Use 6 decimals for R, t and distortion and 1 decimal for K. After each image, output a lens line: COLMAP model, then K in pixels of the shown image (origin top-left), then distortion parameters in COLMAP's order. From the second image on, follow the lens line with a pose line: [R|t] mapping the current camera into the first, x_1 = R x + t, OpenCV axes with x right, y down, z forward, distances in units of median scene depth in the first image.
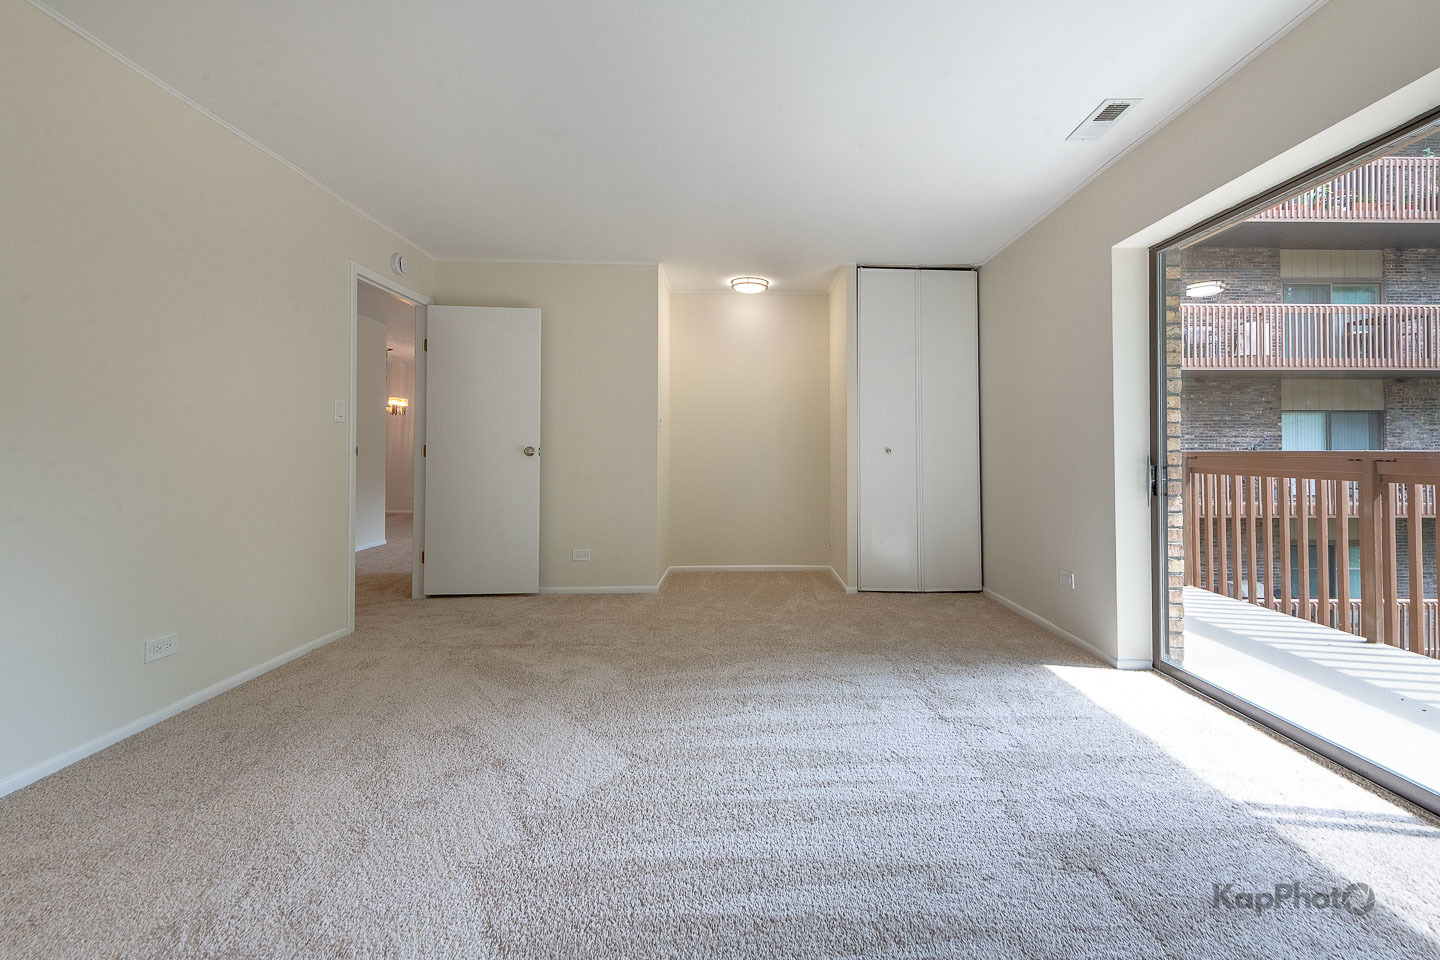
lens RADIAL K [[600.1, 0, 683.8], [0, 600.1, 444.5], [0, 0, 1]] dist [0.015870, -0.003491]
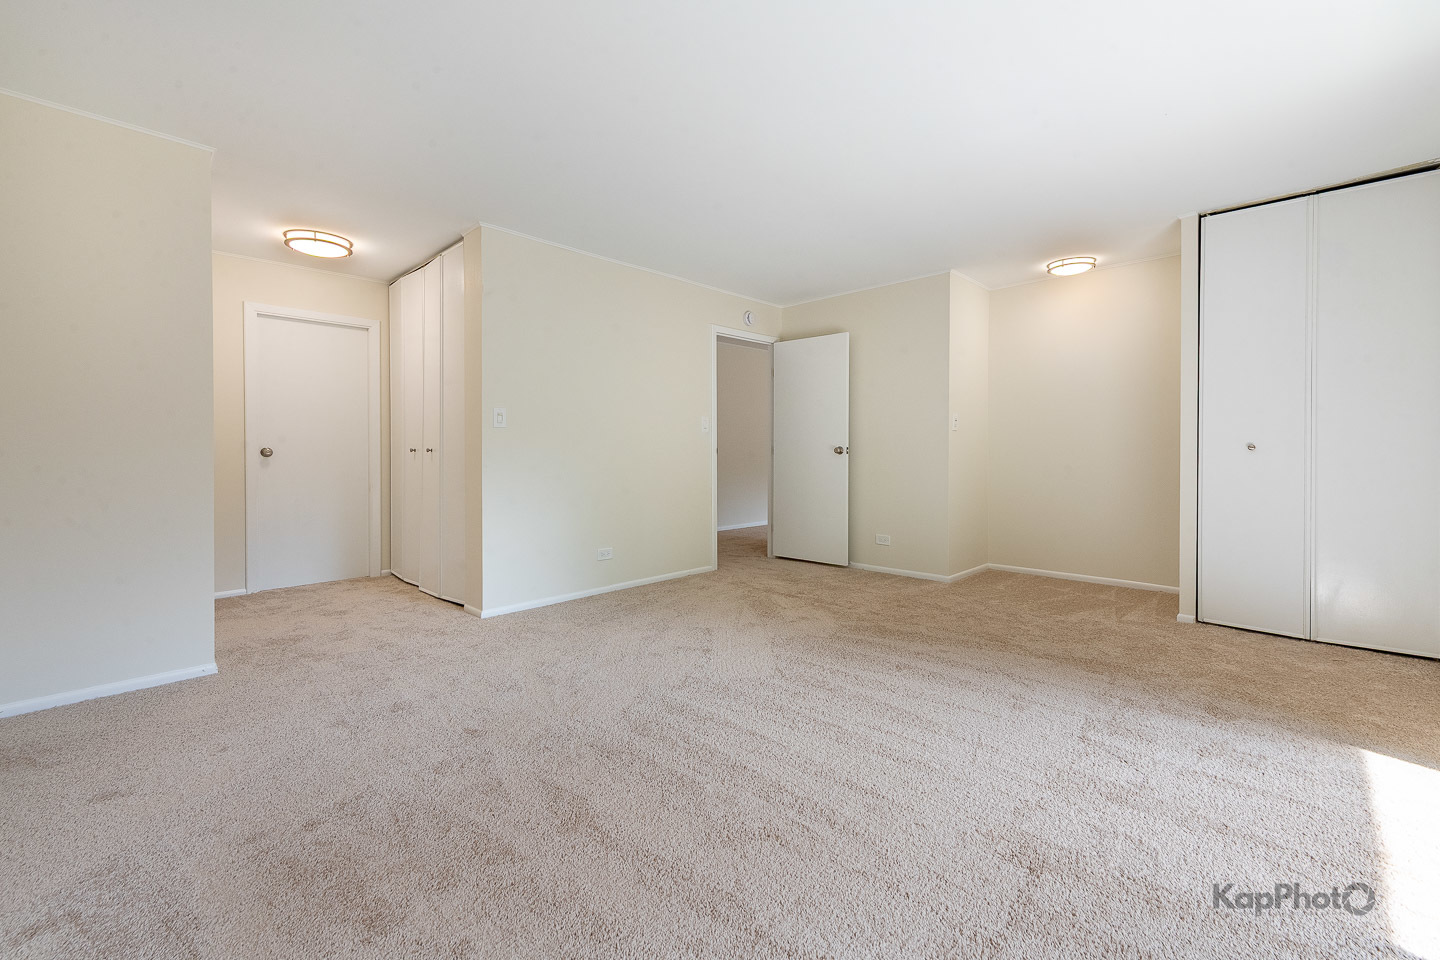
lens RADIAL K [[600.1, 0, 732.4], [0, 600.1, 453.0], [0, 0, 1]] dist [0.015870, -0.003491]
pose [[0.692807, -0.002816, -0.721117, 0.678153], [0.011735, 0.999904, 0.007370, 0.007549], [0.721027, -0.013568, 0.692774, -0.012921]]
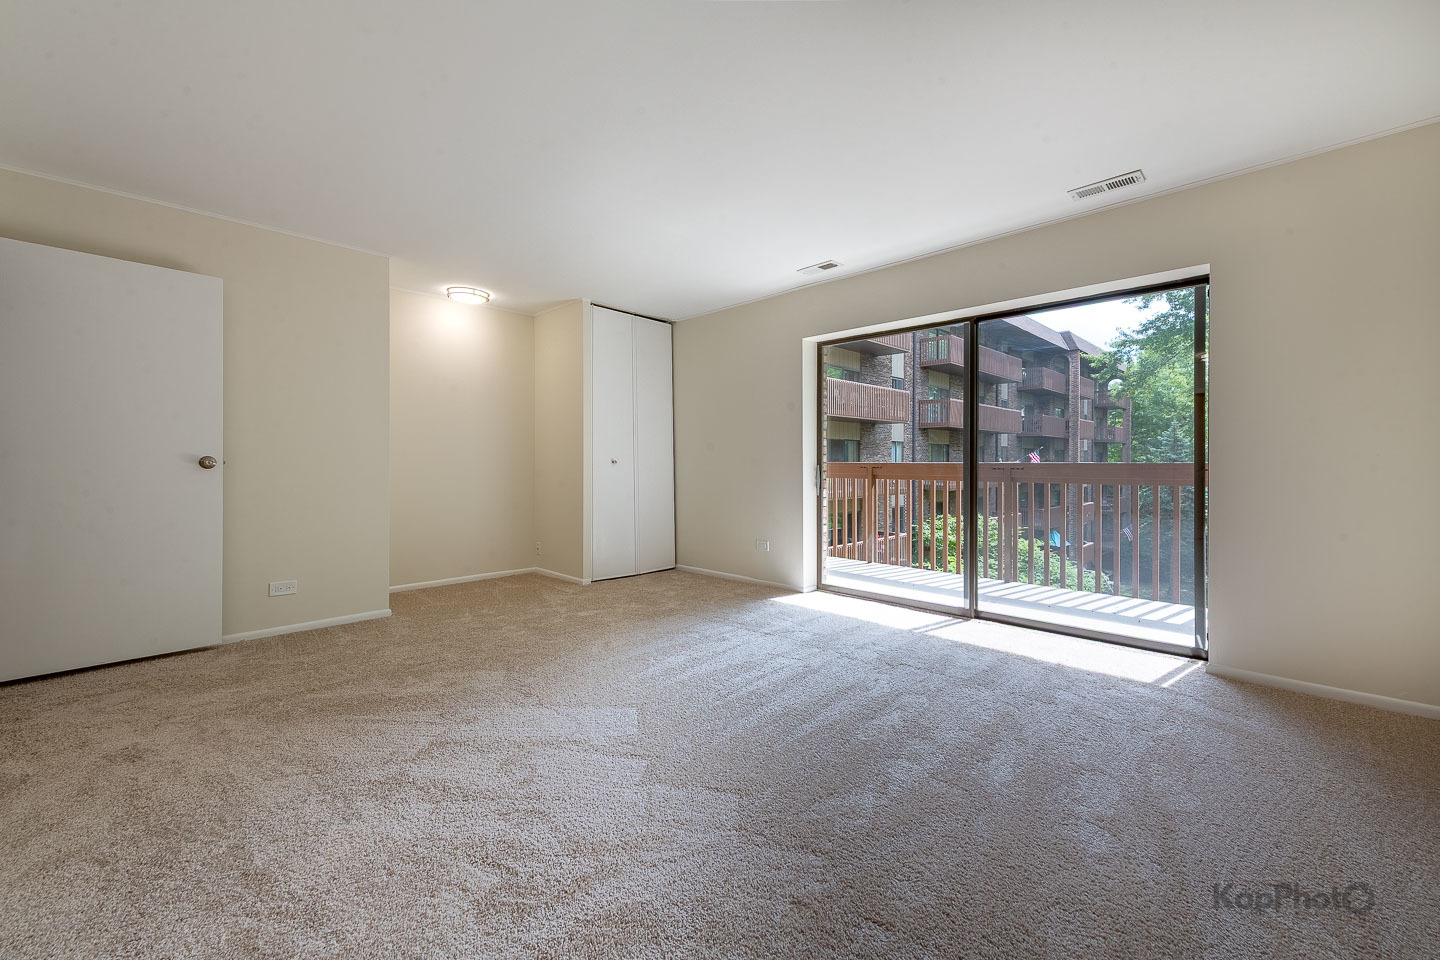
lens RADIAL K [[600.1, 0, 714.0], [0, 600.1, 469.0], [0, 0, 1]] dist [0.015870, -0.003491]
pose [[0.721863, -0.008375, 0.691986, -0.642560], [-0.008197, 0.999753, 0.020650, -0.004343], [-0.691988, -0.020579, 0.721616, -0.018287]]
